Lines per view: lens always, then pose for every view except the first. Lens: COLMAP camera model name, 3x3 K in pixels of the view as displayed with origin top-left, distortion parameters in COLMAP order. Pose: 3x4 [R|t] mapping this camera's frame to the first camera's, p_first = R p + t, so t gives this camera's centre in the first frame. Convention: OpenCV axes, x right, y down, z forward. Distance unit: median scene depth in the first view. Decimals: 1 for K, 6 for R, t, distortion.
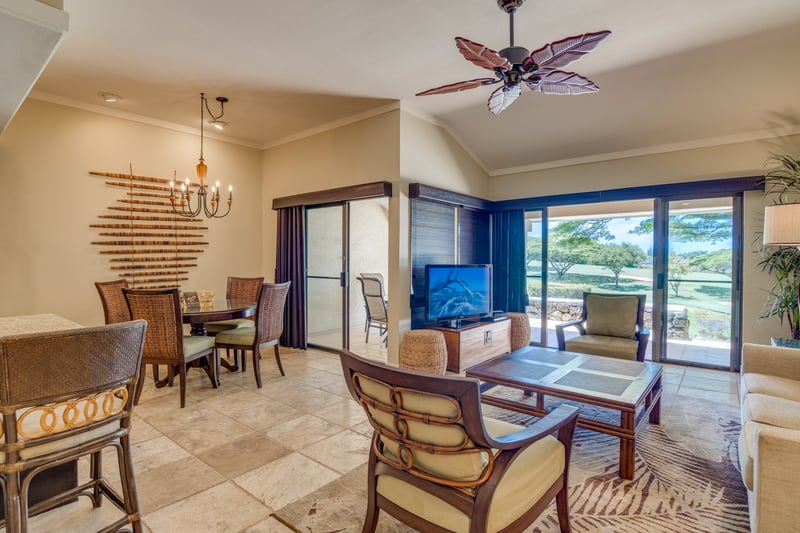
lens RADIAL K [[413.4, 0, 402.9], [0, 413.4, 264.0], [0, 0, 1]] dist [-0.018398, 0.002278]
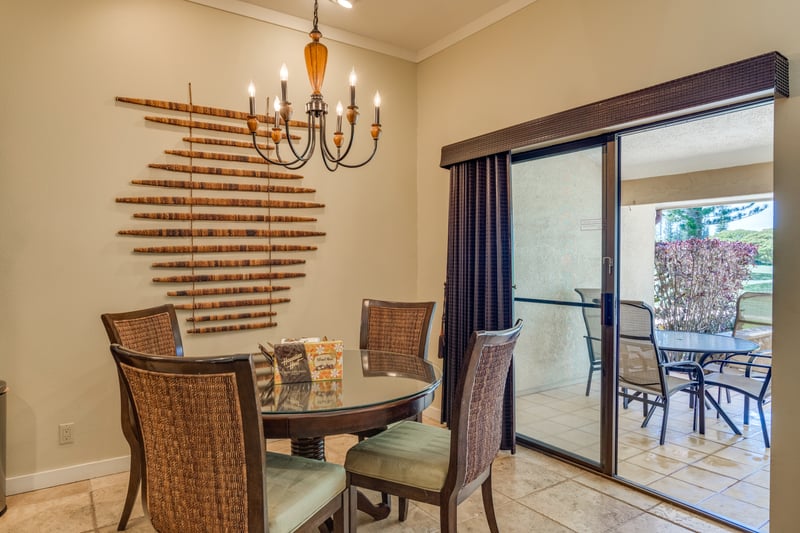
lens RADIAL K [[413.4, 0, 402.9], [0, 413.4, 264.0], [0, 0, 1]] dist [-0.018398, 0.002278]
pose [[0.972688, 0.000762, -0.232116, -0.270131], [-0.002224, 0.999979, -0.006038, -0.009005], [0.232107, 0.006389, 0.972669, 0.543134]]
